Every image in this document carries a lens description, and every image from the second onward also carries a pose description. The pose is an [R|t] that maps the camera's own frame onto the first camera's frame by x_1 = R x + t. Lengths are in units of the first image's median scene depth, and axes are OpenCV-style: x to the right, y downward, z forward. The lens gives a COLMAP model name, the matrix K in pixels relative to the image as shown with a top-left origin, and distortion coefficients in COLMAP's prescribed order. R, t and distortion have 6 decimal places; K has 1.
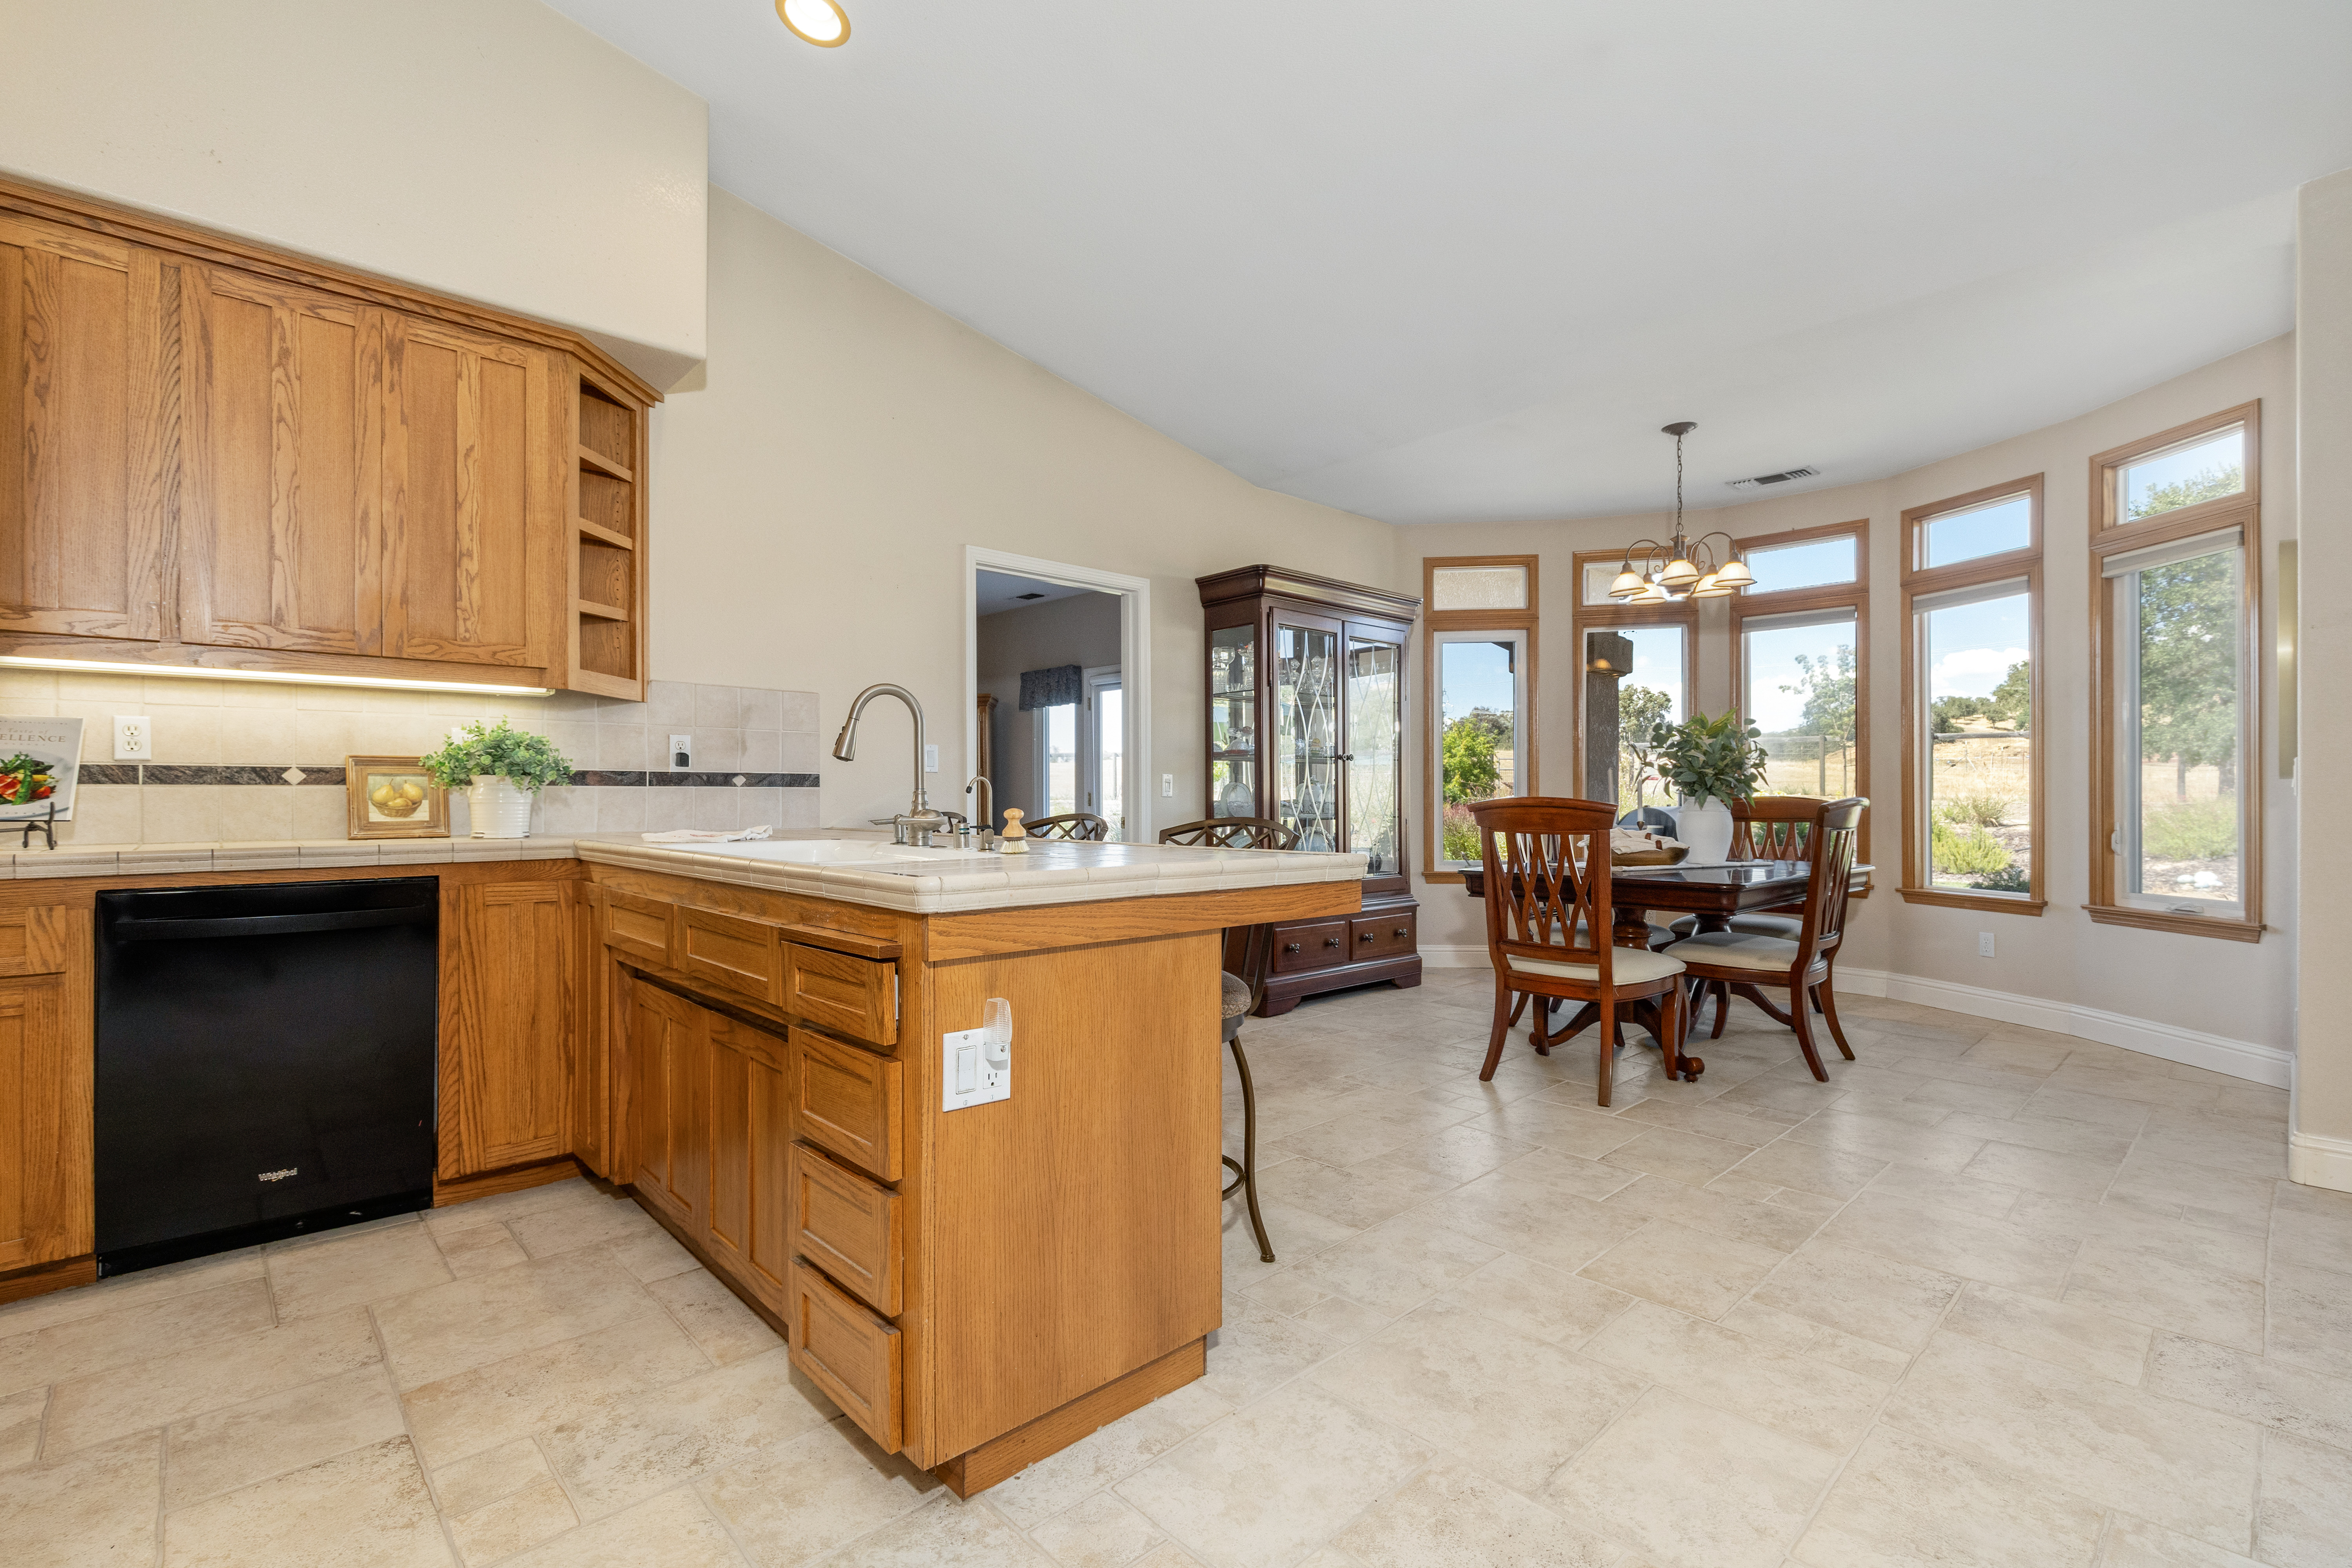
lens RADIAL K [[1050.8, 0, 1180.8], [0, 1050.8, 790.2], [0, 0, 1]] dist [-0.003454, 0.000680]
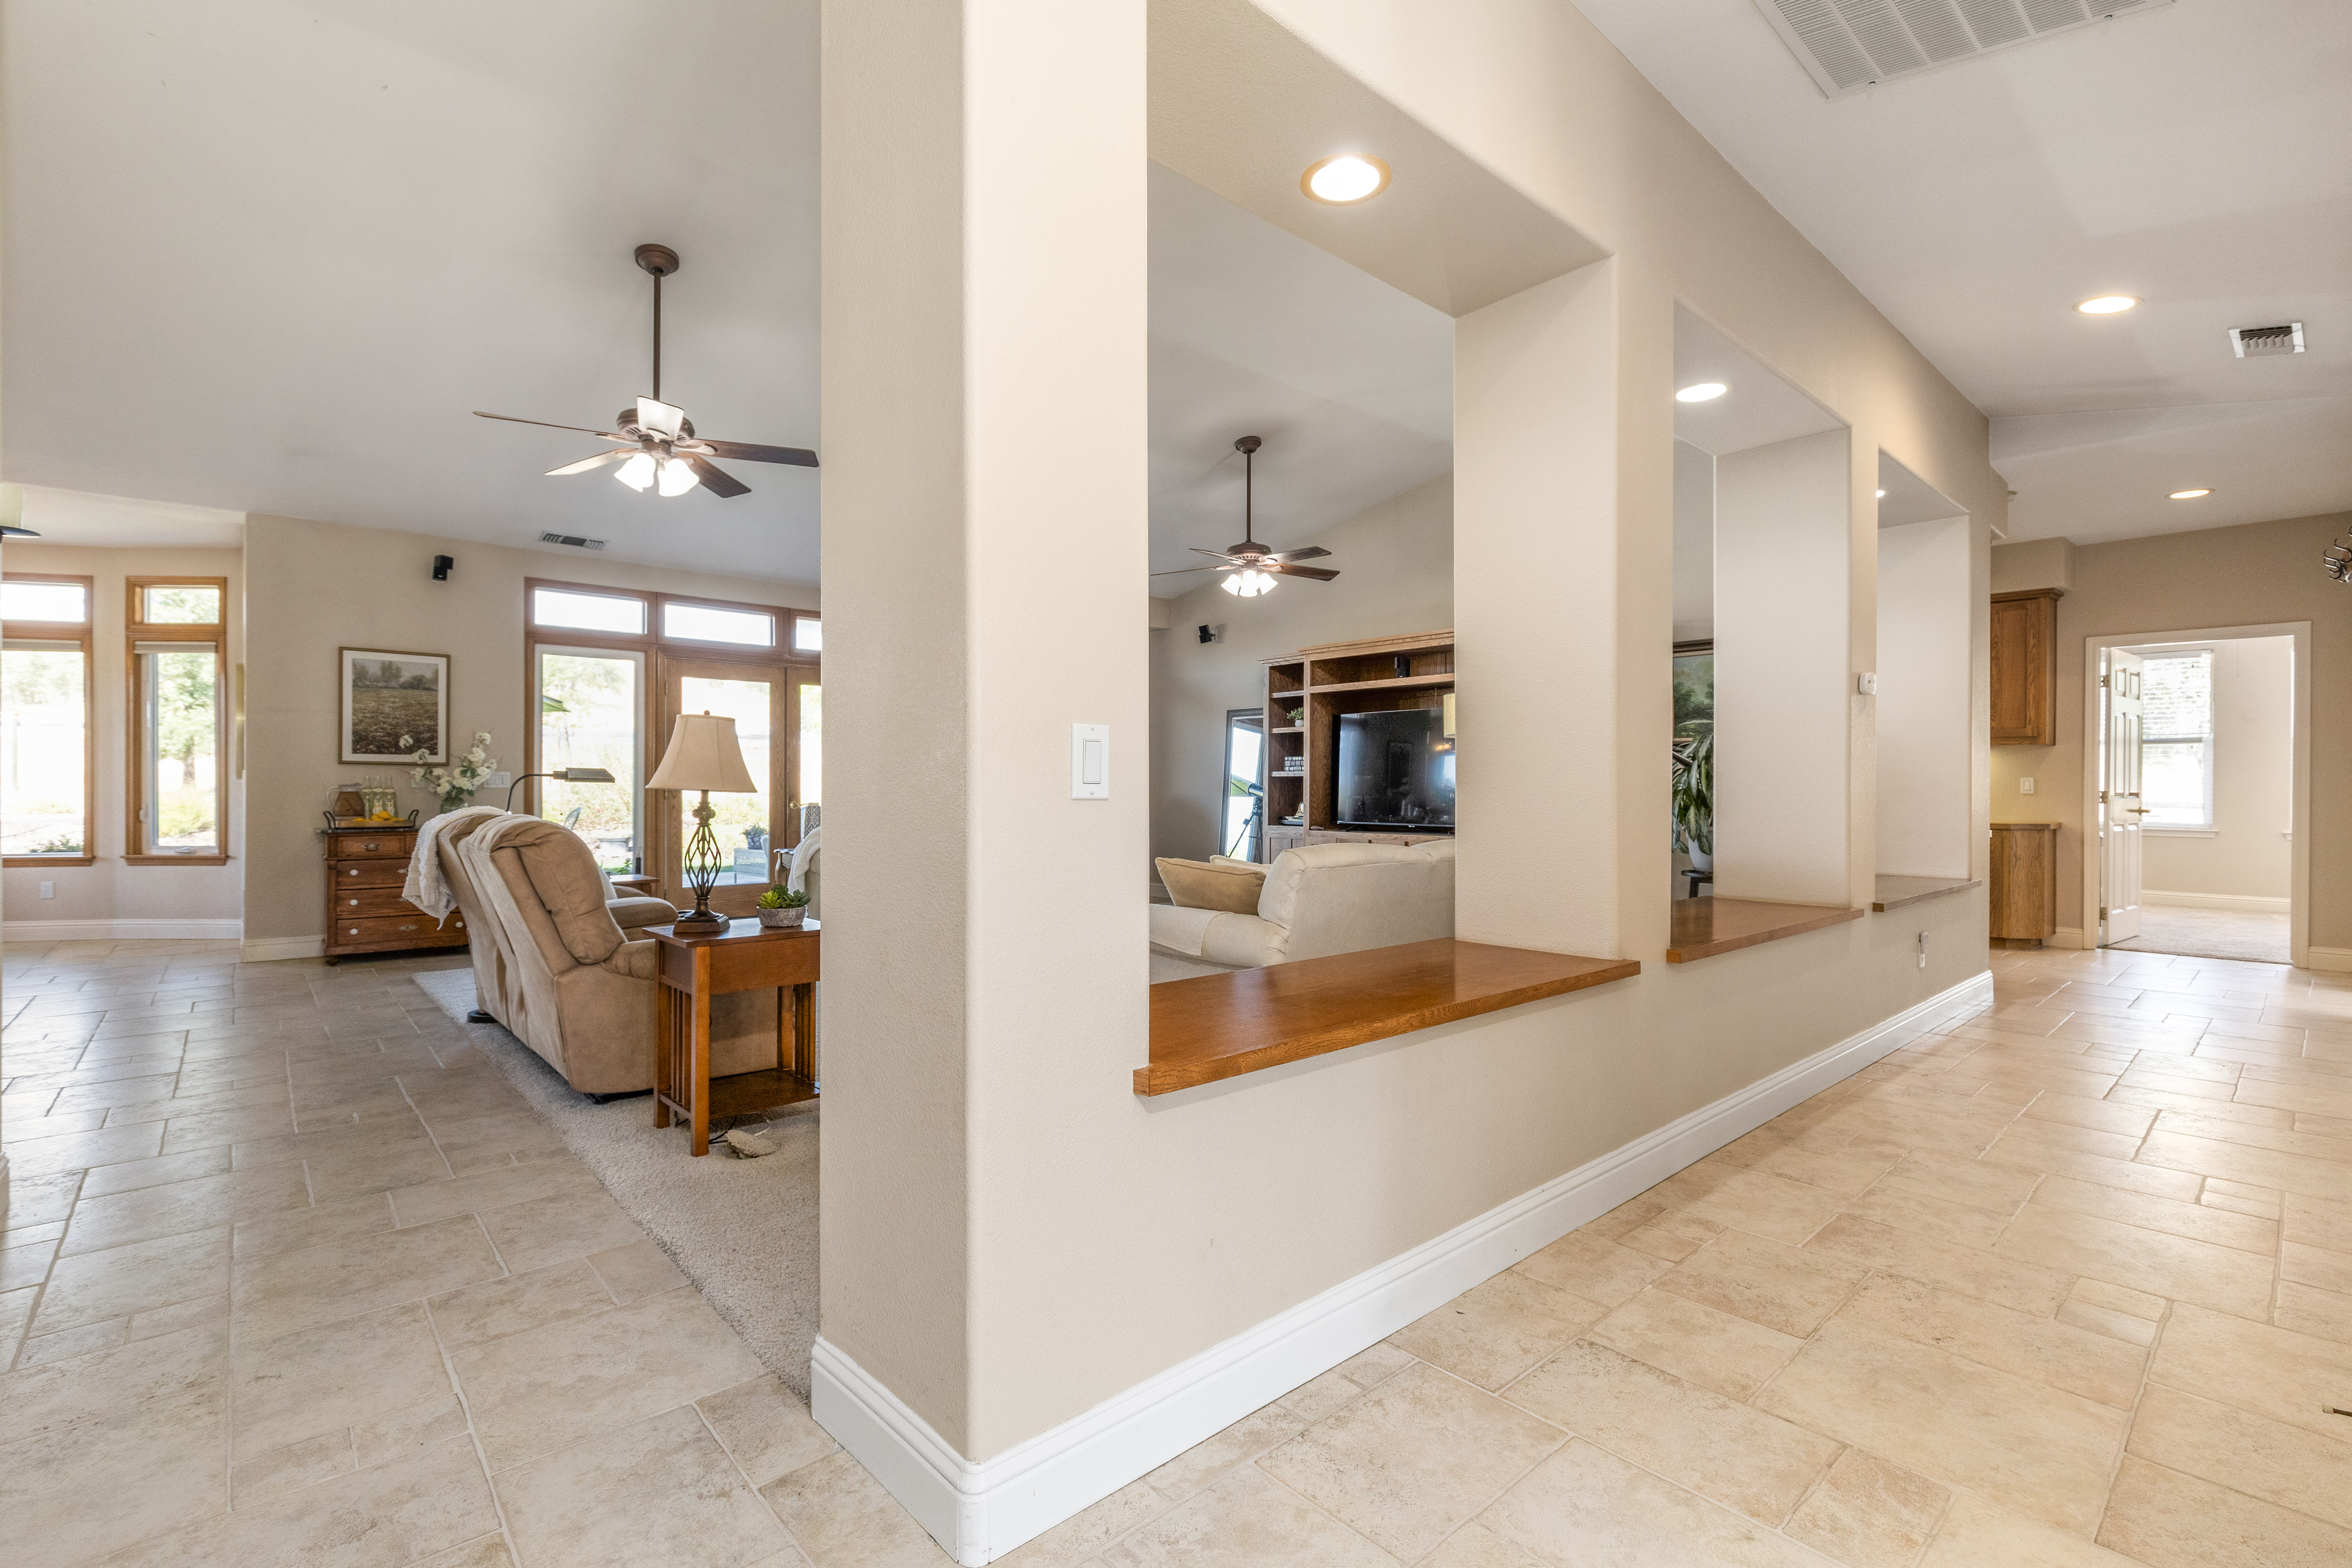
lens RADIAL K [[1050.8, 0, 1155.1], [0, 1050.8, 791.5], [0, 0, 1]] dist [-0.003454, 0.000680]
pose [[0.037807, -0.005541, 0.999270, -0.797198], [-0.003159, 0.999979, 0.005664, -0.003409], [-0.999280, -0.003370, 0.037788, -0.747047]]
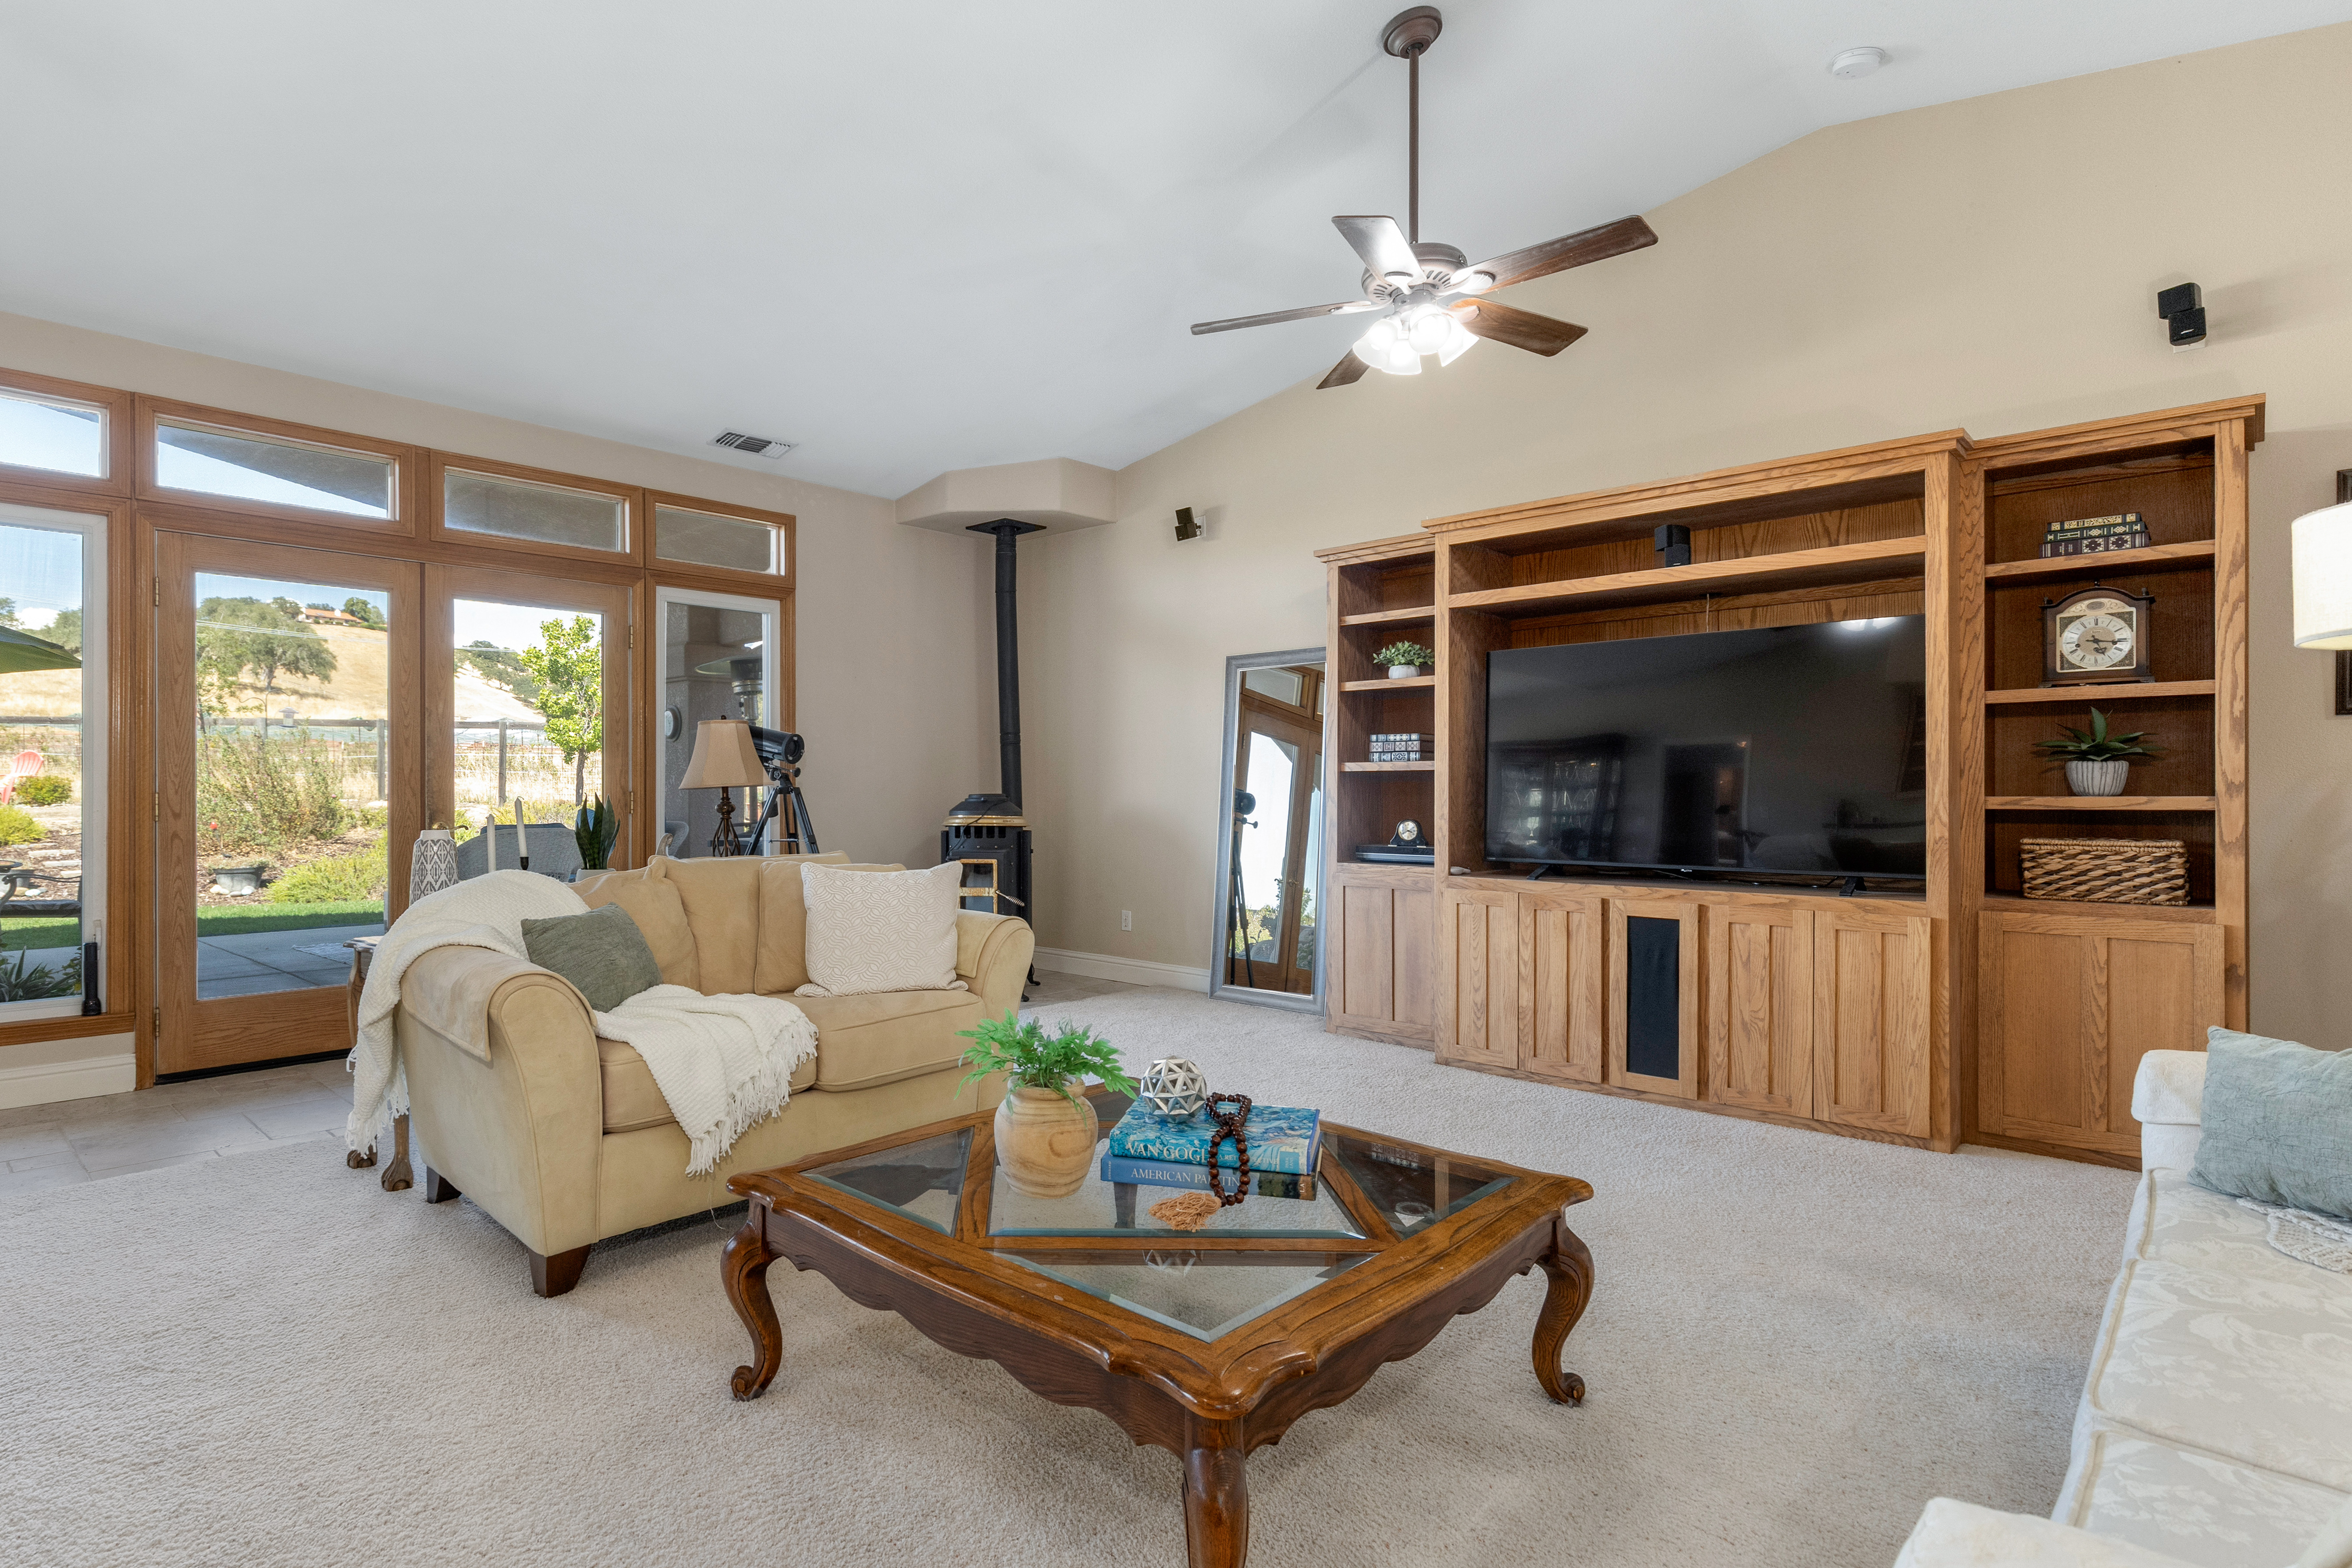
lens RADIAL K [[1192.1, 0, 1011.4], [0, 1192.1, 787.2], [0, 0, 1]] dist [0.002224, -0.000021]
pose [[-0.005043, -0.000174, 0.999987, 0.062436], [-0.000467, 1.000000, 0.000172, -0.005227], [-0.999987, -0.000466, -0.005043, -0.528547]]
